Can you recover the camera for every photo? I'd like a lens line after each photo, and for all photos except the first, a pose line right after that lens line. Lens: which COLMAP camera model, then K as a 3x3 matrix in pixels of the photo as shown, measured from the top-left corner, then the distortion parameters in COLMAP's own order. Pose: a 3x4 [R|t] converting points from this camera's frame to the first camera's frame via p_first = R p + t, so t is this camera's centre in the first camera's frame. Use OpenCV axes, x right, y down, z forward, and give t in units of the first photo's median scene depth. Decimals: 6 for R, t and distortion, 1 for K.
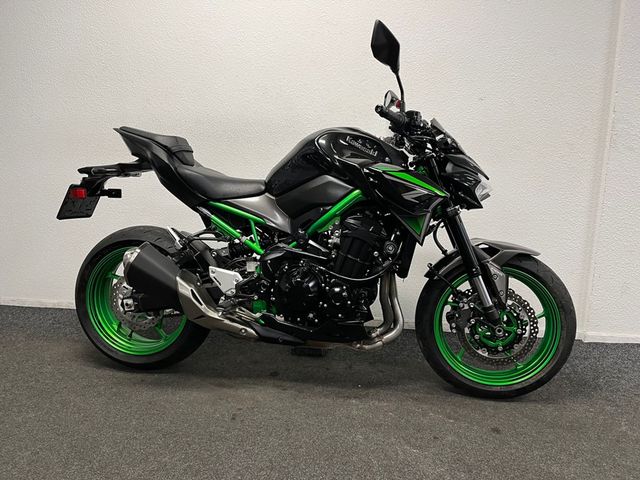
lens RADIAL K [[488.1, 0, 321.1], [0, 488.1, 249.4], [0, 0, 1]] dist [0.004437, 0.000674]
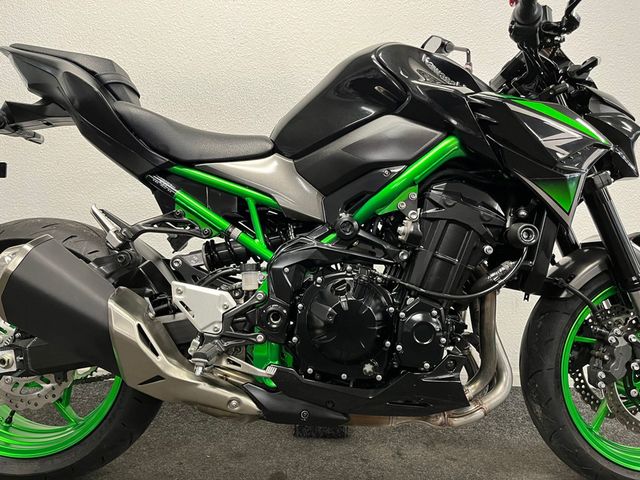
lens RADIAL K [[489.5, 0, 320.0], [0, 489.5, 240.0], [0, 0, 1]] dist [0.004388, -0.002524]
pose [[0.987347, 0.001058, 0.158572, -0.153016], [0.019554, 0.991534, -0.128366, 0.061390], [-0.157366, 0.129843, 0.978967, 0.440659]]
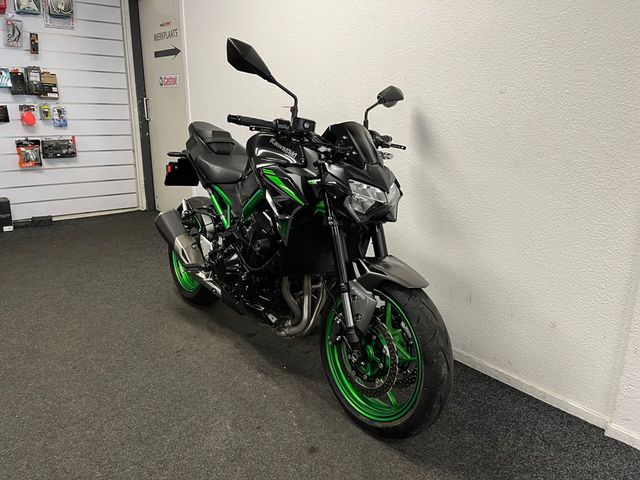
lens RADIAL K [[489.5, 0, 320.0], [0, 489.5, 240.0], [0, 0, 1]] dist [0.004388, -0.002524]
pose [[0.733979, 0.178433, -0.655314, 0.836219], [-0.147994, 0.983705, 0.102090, -0.127805], [0.662852, 0.022050, 0.748426, 0.242764]]
